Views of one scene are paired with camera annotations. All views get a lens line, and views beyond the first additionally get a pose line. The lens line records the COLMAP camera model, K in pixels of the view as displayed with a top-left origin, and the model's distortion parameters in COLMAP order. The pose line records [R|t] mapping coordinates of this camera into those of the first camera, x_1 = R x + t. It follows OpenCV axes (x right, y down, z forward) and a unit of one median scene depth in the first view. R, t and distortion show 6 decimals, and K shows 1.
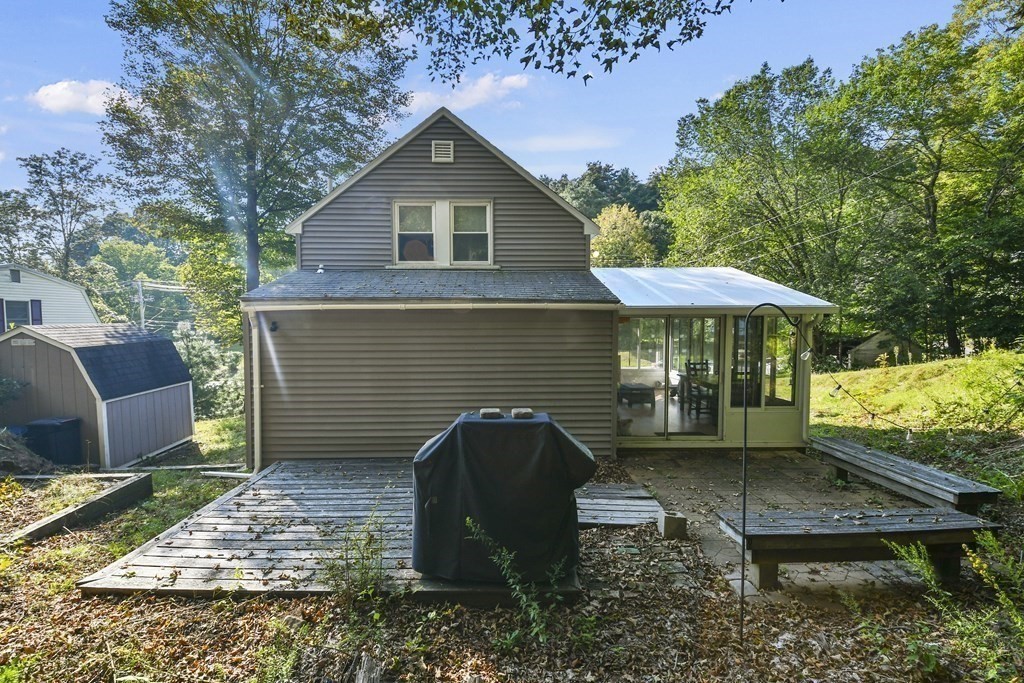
lens RADIAL K [[446.3, 0, 502.5], [0, 446.3, 346.1], [0, 0, 1]] dist [0.027642, -0.024172]
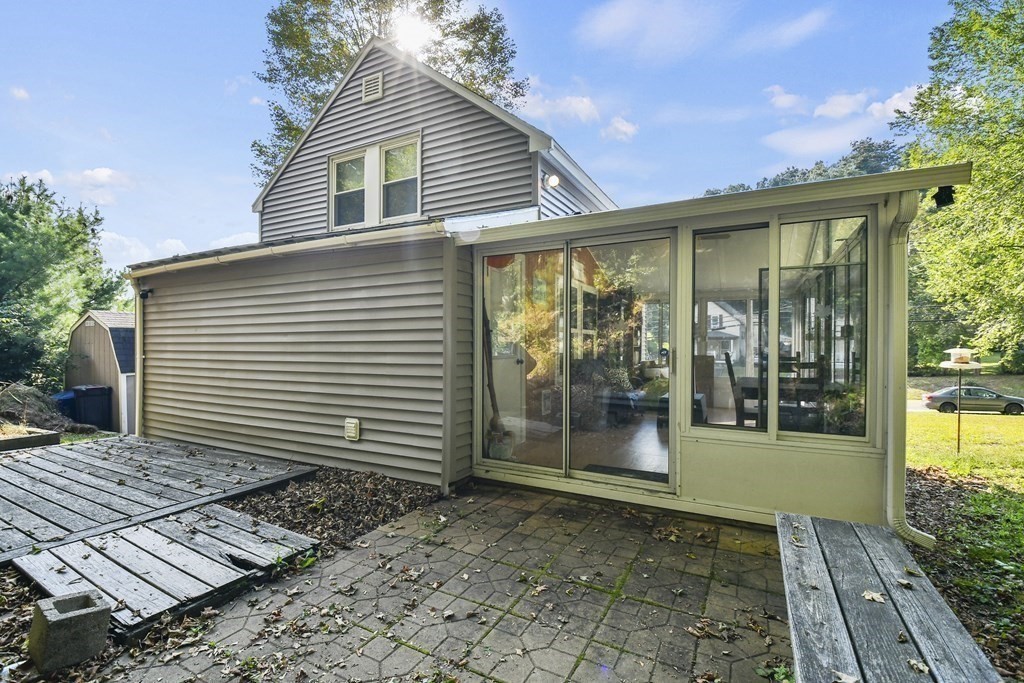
lens RADIAL K [[446.3, 0, 502.5], [0, 446.3, 346.1], [0, 0, 1]] dist [0.027642, -0.024172]
pose [[0.879831, 0.005579, -0.475254, 0.467329], [-0.028217, 0.998781, -0.040513, 0.065152], [0.474448, 0.049055, 0.878915, 0.409202]]
